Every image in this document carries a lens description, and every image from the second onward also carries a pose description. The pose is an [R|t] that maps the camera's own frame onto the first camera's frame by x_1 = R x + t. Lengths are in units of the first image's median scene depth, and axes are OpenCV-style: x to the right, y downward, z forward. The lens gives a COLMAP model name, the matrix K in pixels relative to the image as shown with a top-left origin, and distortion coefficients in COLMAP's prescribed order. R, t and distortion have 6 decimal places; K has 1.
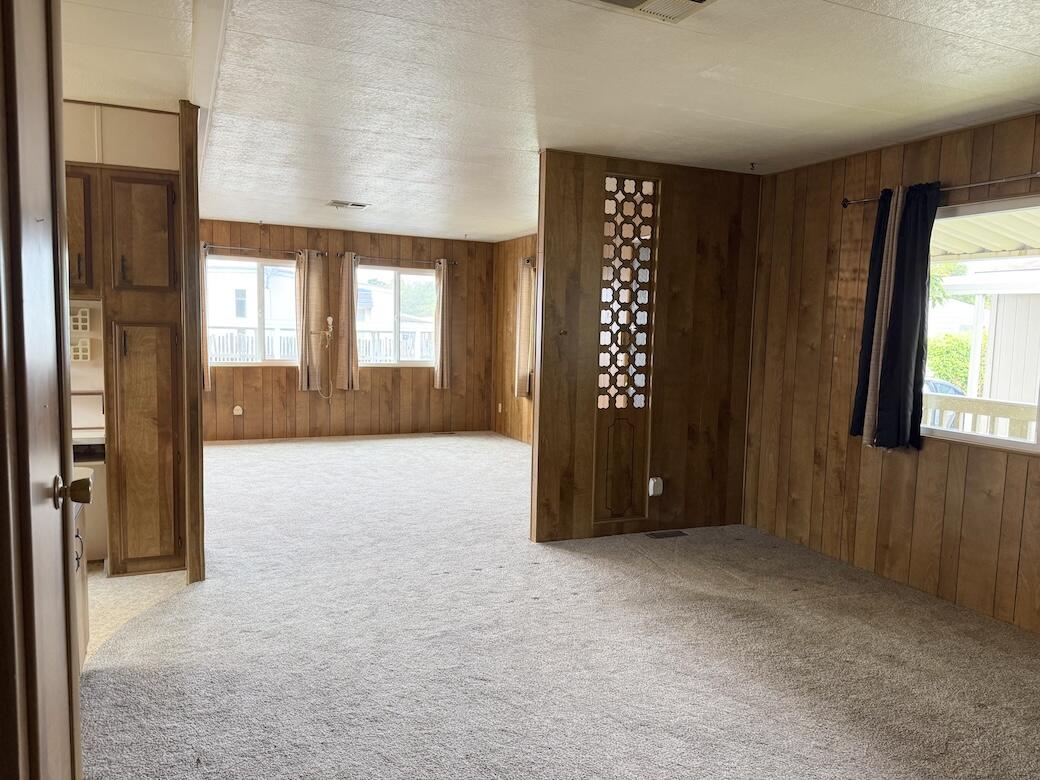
lens RADIAL K [[740.5, 0, 516.9], [0, 740.5, 404.0], [0, 0, 1]] dist [0.051978, -0.005457]
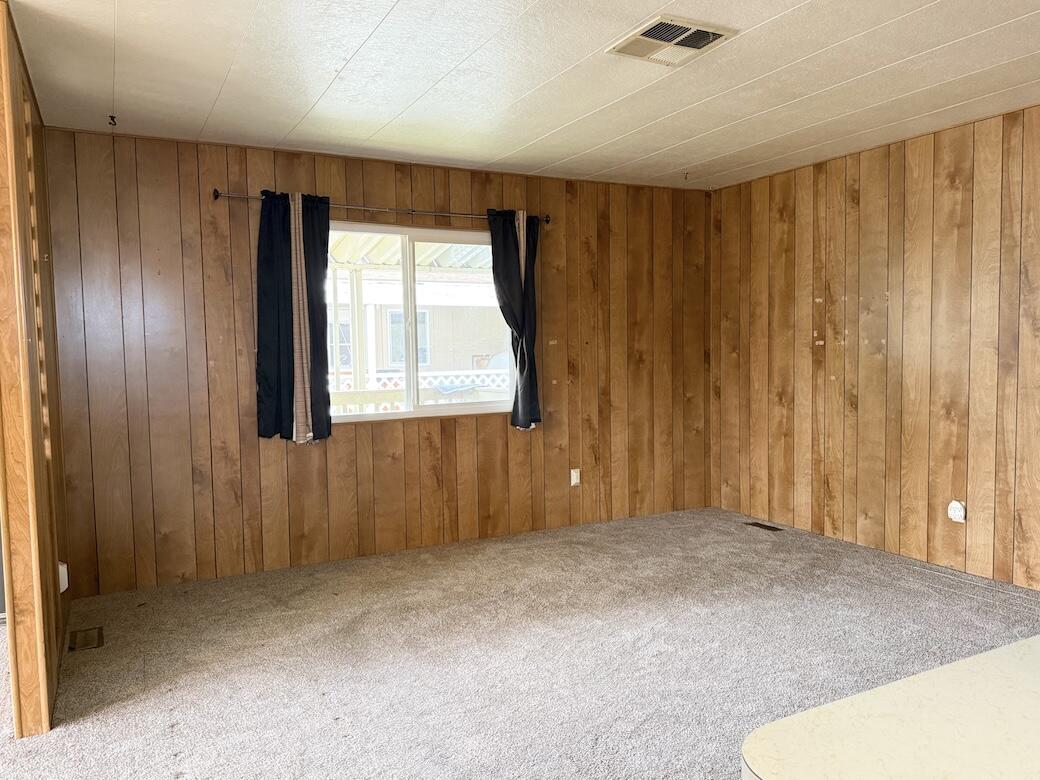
lens RADIAL K [[787.0, 0, 520.2], [0, 787.0, 418.0], [0, 0, 1]] dist [-0.004600, -0.004016]
pose [[-0.058872, -0.129315, 0.989854, -0.642806], [0.120179, 0.983444, 0.135625, -0.091756], [-0.991005, 0.126944, -0.042357, 0.780618]]
